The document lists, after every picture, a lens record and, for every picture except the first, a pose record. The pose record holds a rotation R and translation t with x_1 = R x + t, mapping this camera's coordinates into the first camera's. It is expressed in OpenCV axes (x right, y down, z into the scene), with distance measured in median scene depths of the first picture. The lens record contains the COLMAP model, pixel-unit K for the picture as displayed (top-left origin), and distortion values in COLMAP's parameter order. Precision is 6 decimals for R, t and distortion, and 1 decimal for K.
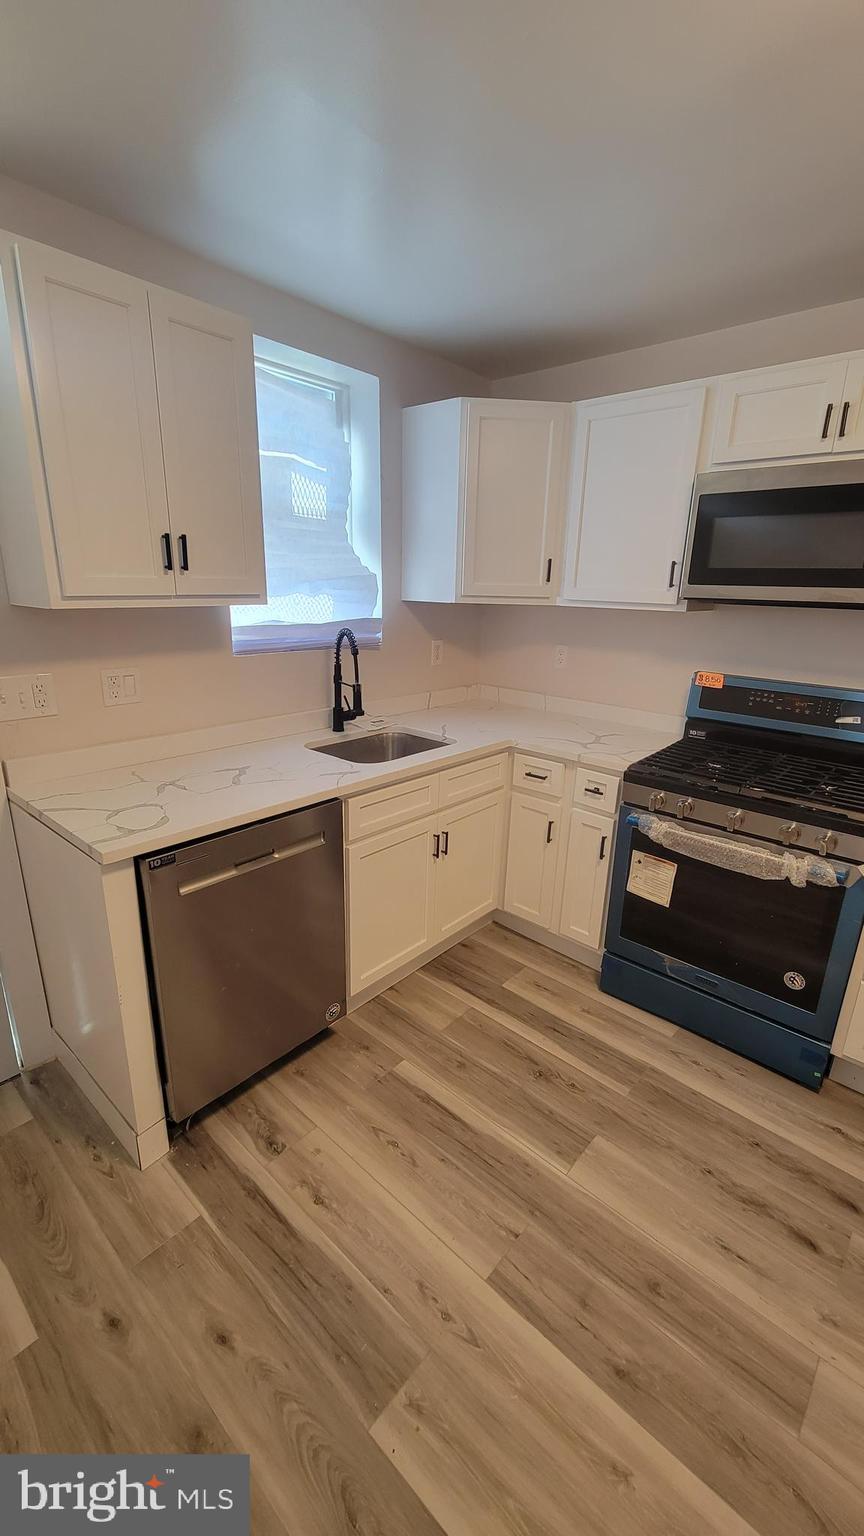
lens RADIAL K [[626.1, 0, 436.0], [0, 626.1, 774.9], [0, 0, 1]] dist [0.001875, -0.003455]
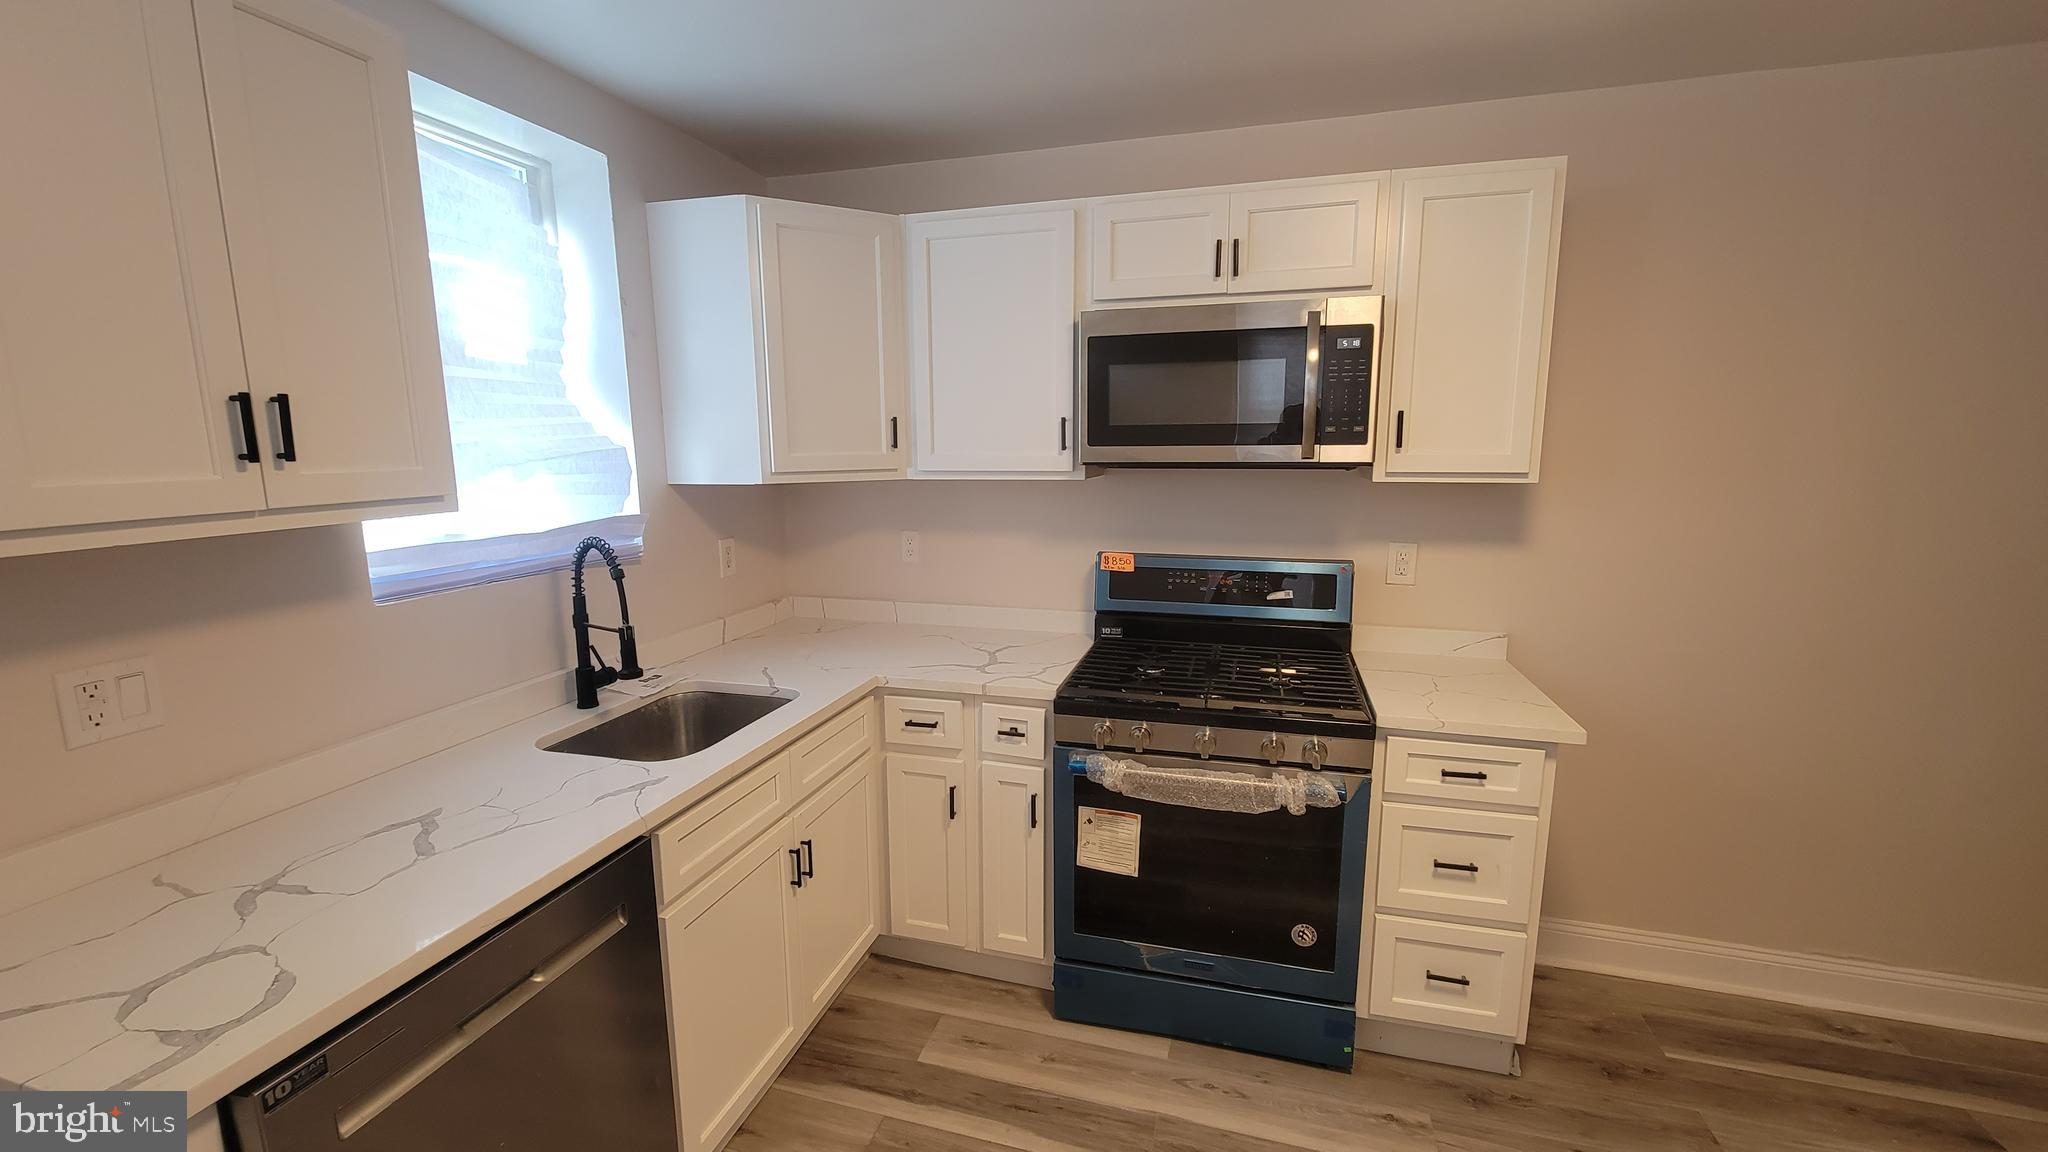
lens RADIAL K [[834.8, 0, 1024.0], [0, 834.8, 576.0], [0, 0, 1]] dist [0.001875, -0.003455]
pose [[0.901847, -0.102217, 0.419791, -0.112680], [0.157287, 0.982614, -0.098643, -0.053197], [-0.402409, 0.154989, 0.902245, 0.115489]]
